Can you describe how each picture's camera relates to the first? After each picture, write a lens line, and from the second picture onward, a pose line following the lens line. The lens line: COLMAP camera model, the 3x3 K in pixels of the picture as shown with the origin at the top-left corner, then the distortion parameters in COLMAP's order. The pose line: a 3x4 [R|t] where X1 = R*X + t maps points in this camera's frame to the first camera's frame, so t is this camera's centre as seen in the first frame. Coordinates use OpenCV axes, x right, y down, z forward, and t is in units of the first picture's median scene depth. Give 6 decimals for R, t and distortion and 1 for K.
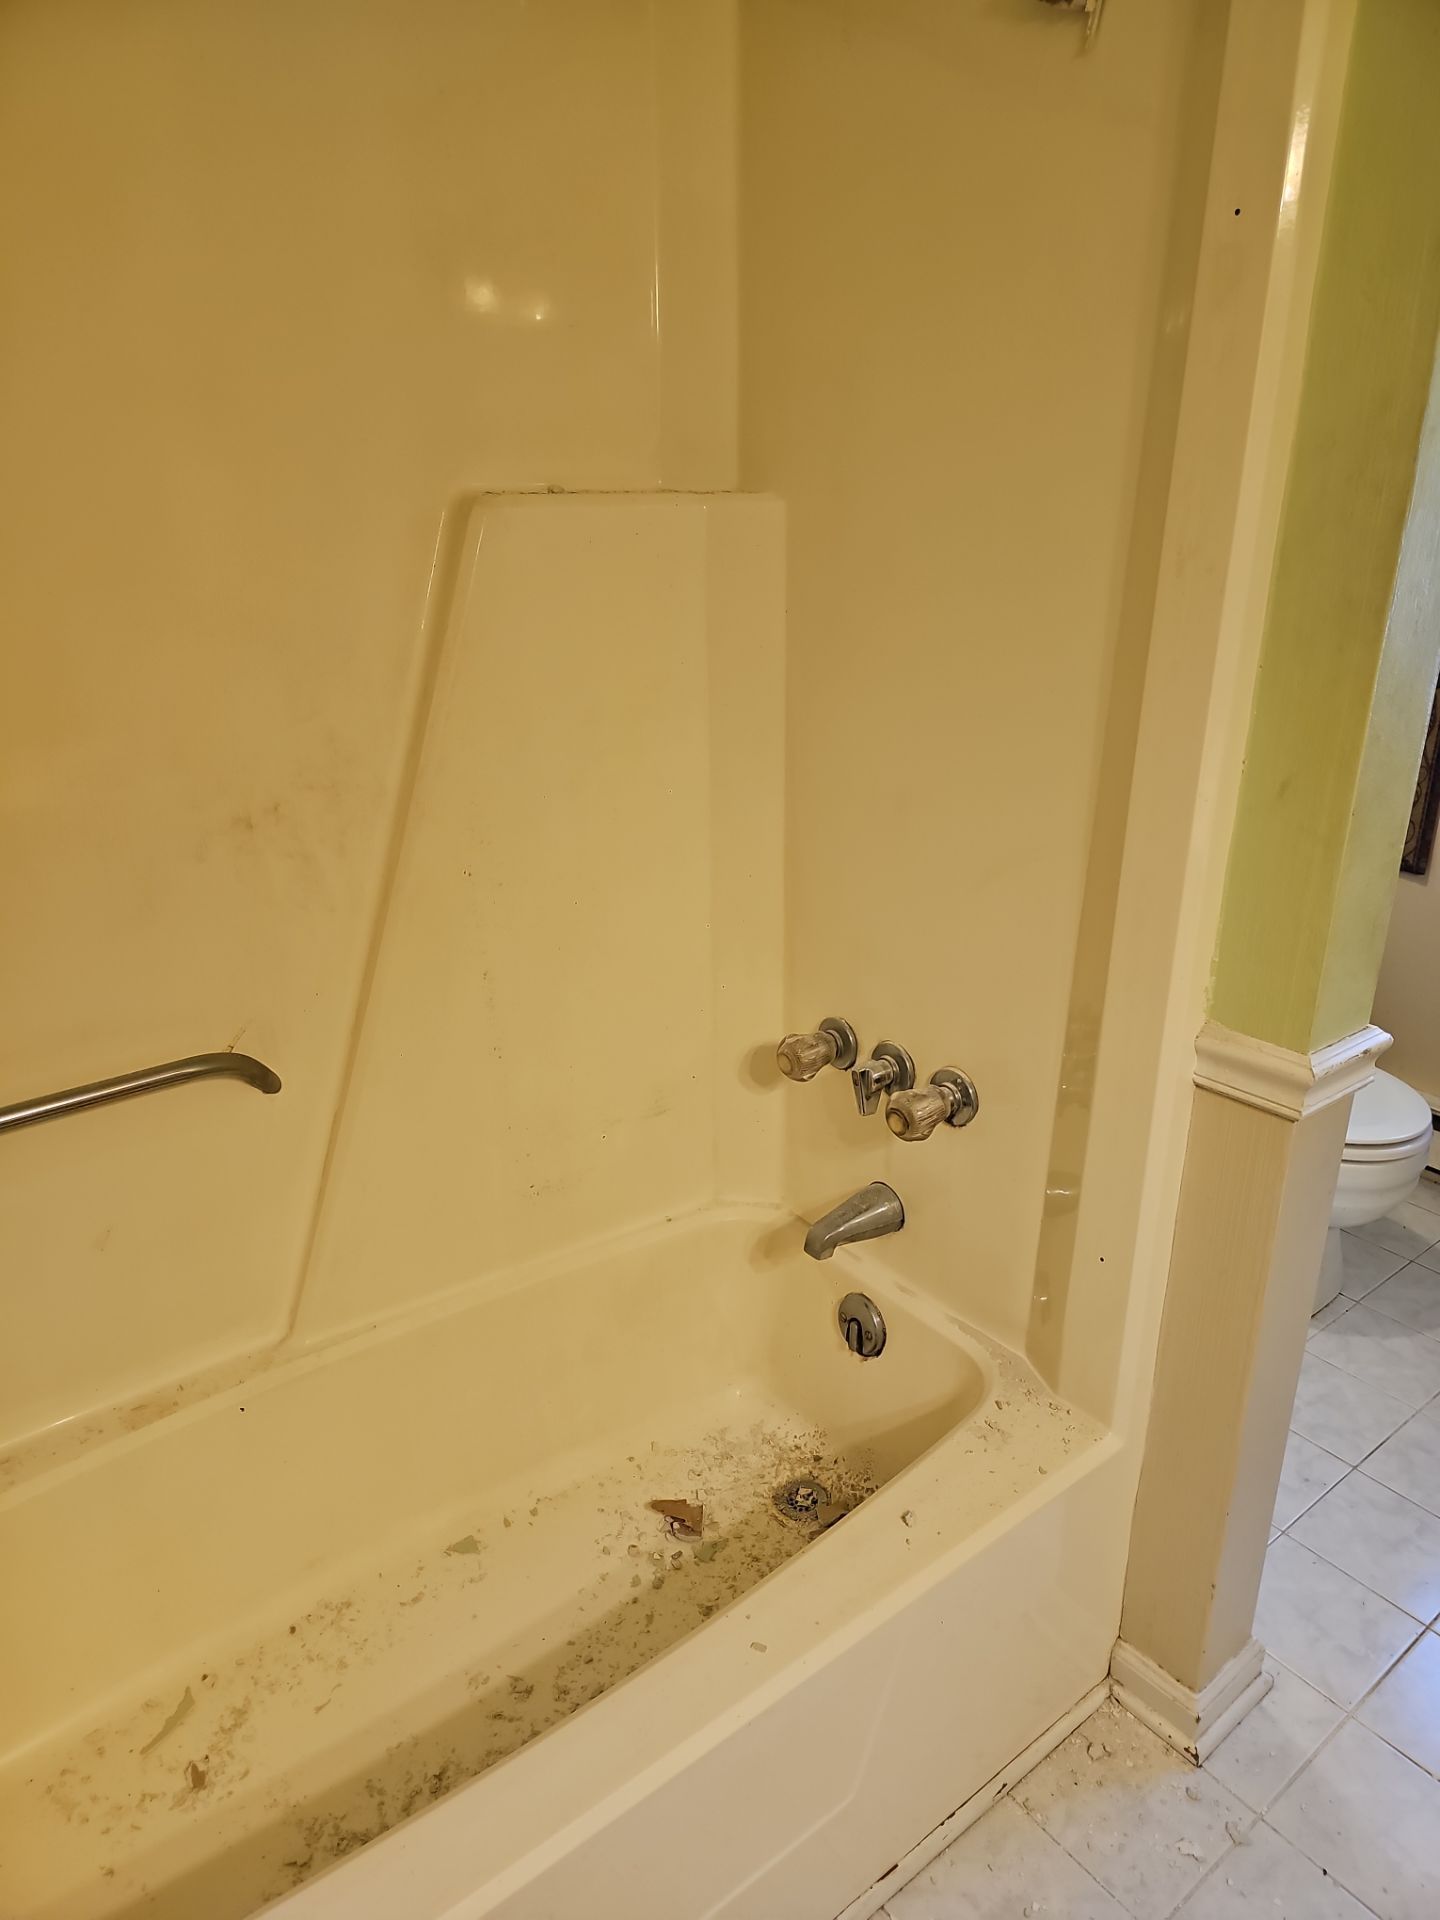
lens RADIAL K [[1256.3, 0, 726.3], [0, 1256.3, 950.0], [0, 0, 1]] dist [0.058712, -0.047985]
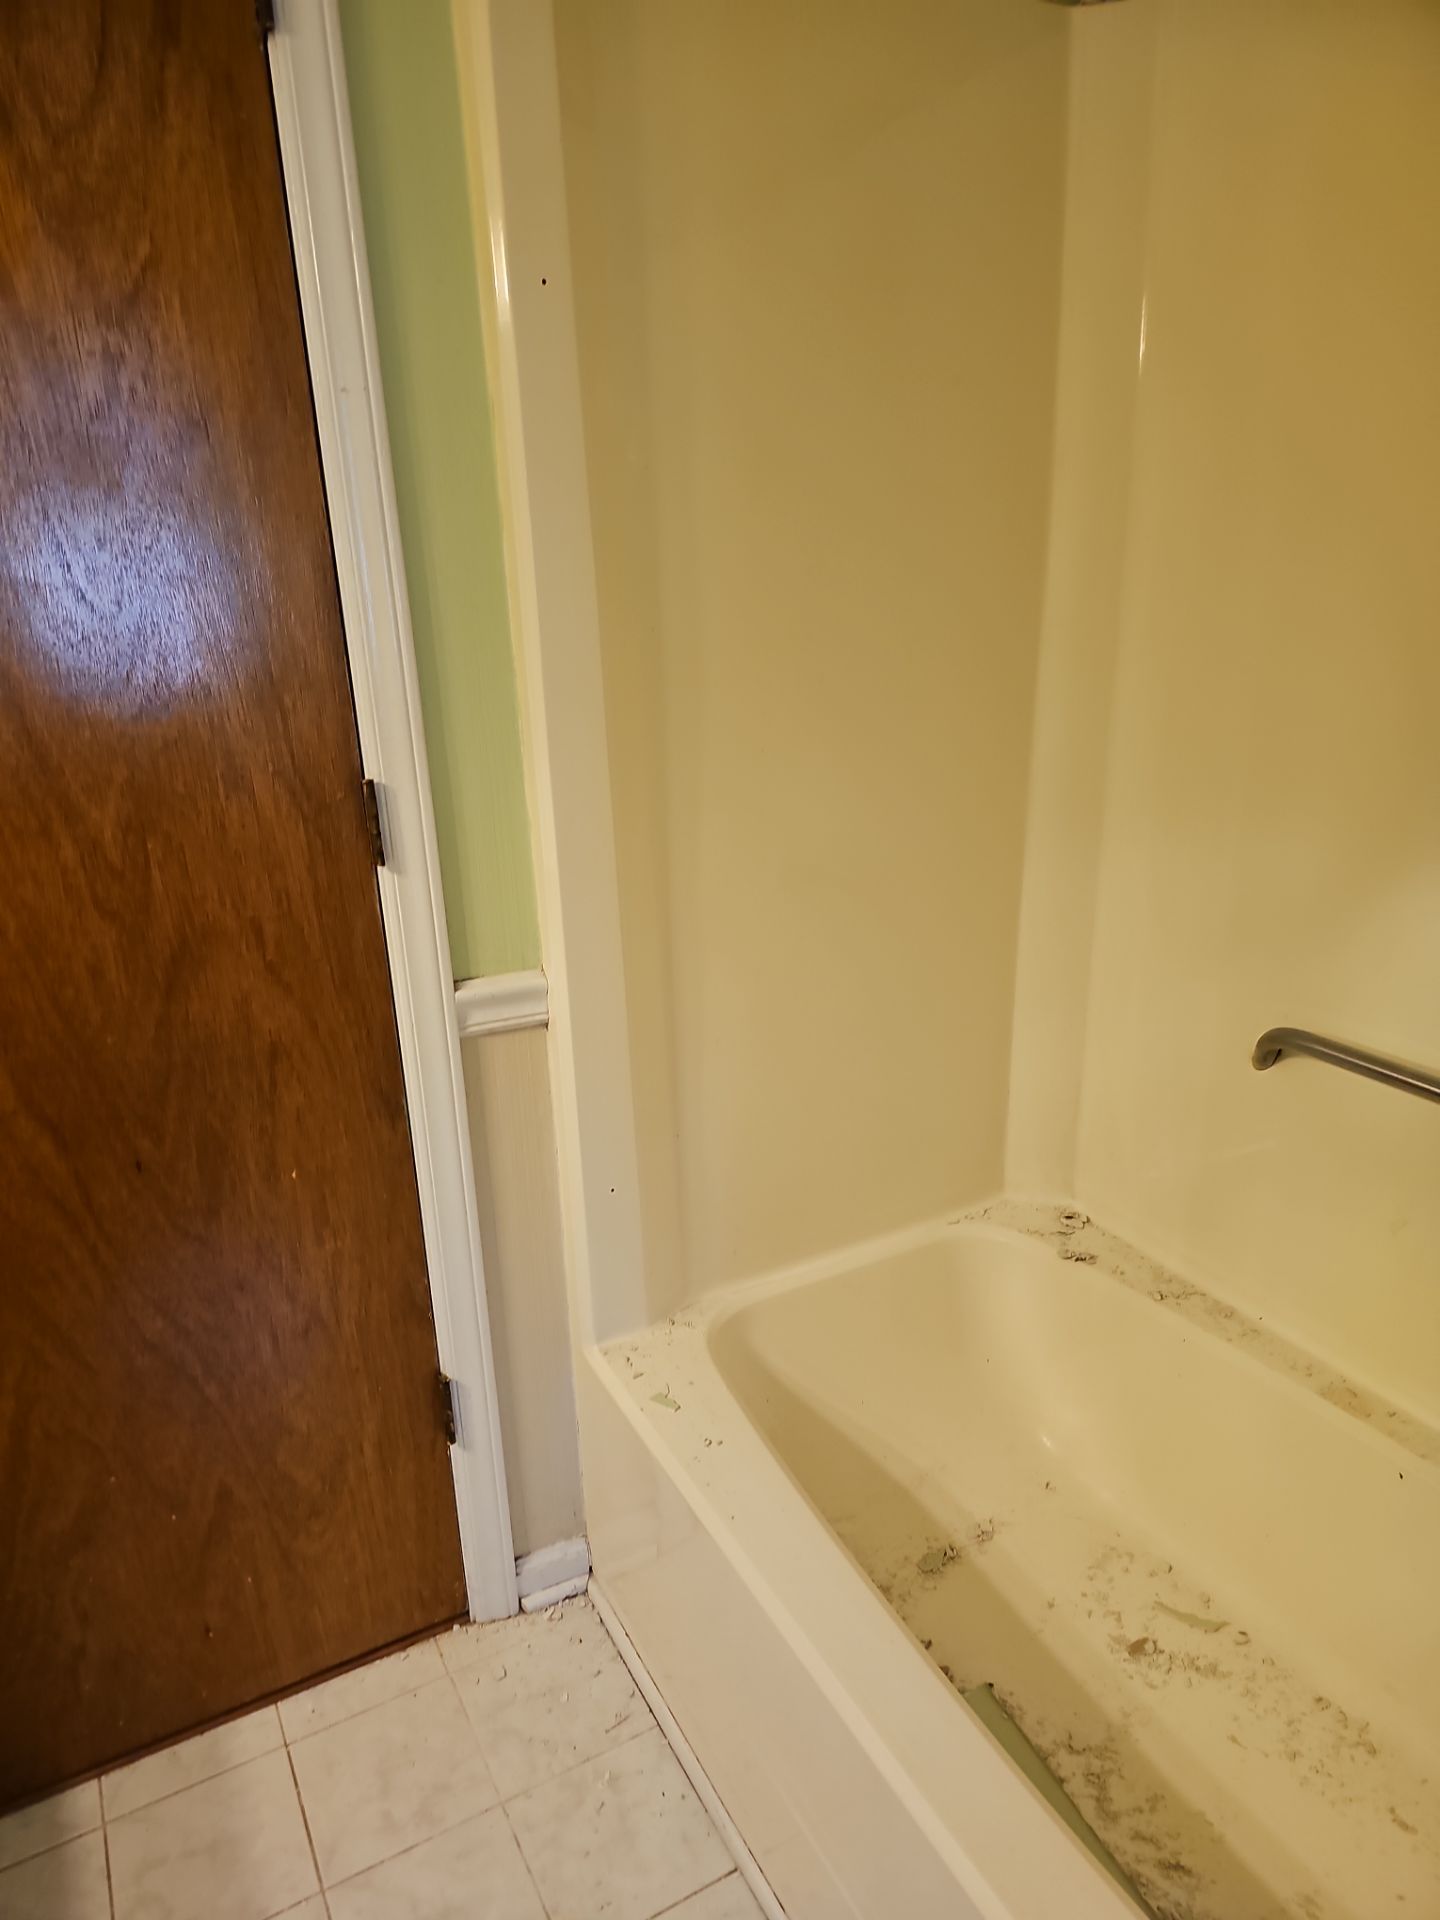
lens RADIAL K [[1256.3, 0, 712.1], [0, 1256.3, 961.4], [0, 0, 1]] dist [0.058712, -0.047985]
pose [[-0.170684, 0.323424, -0.930733, 0.402416], [-0.311896, 0.878288, 0.362397, -0.126960], [0.934659, 0.352147, -0.049035, 0.427506]]
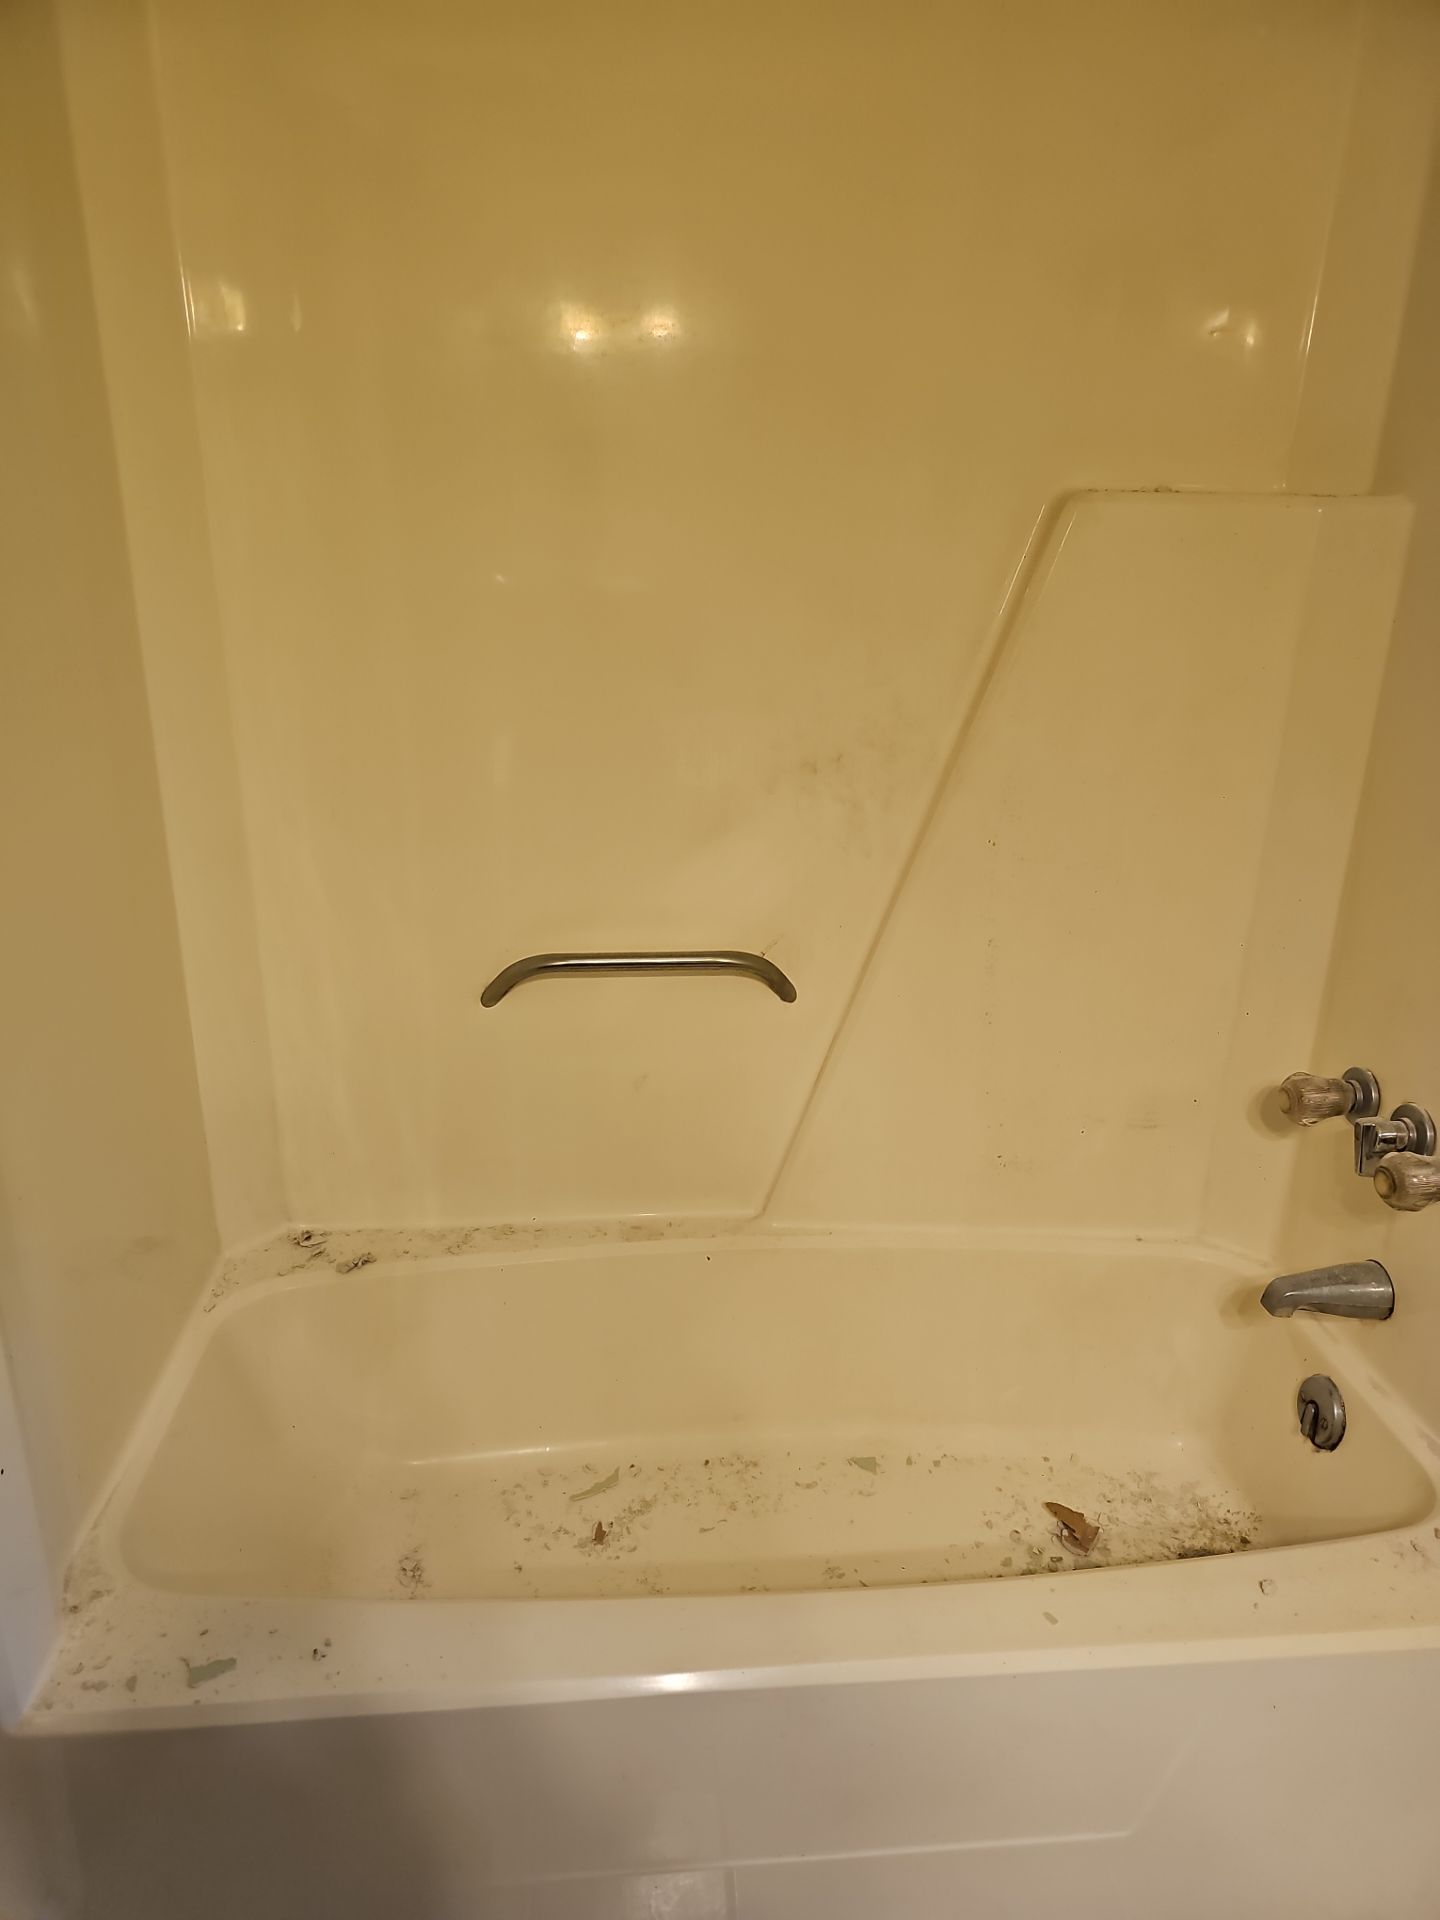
lens RADIAL K [[1256.3, 0, 731.4], [0, 1256.3, 945.1], [0, 0, 1]] dist [0.058712, -0.047985]
pose [[0.844455, 0.191344, -0.500283, 0.153123], [-0.214603, 0.976636, 0.011294, 0.057223], [0.490756, 0.097825, 0.865788, -0.021158]]
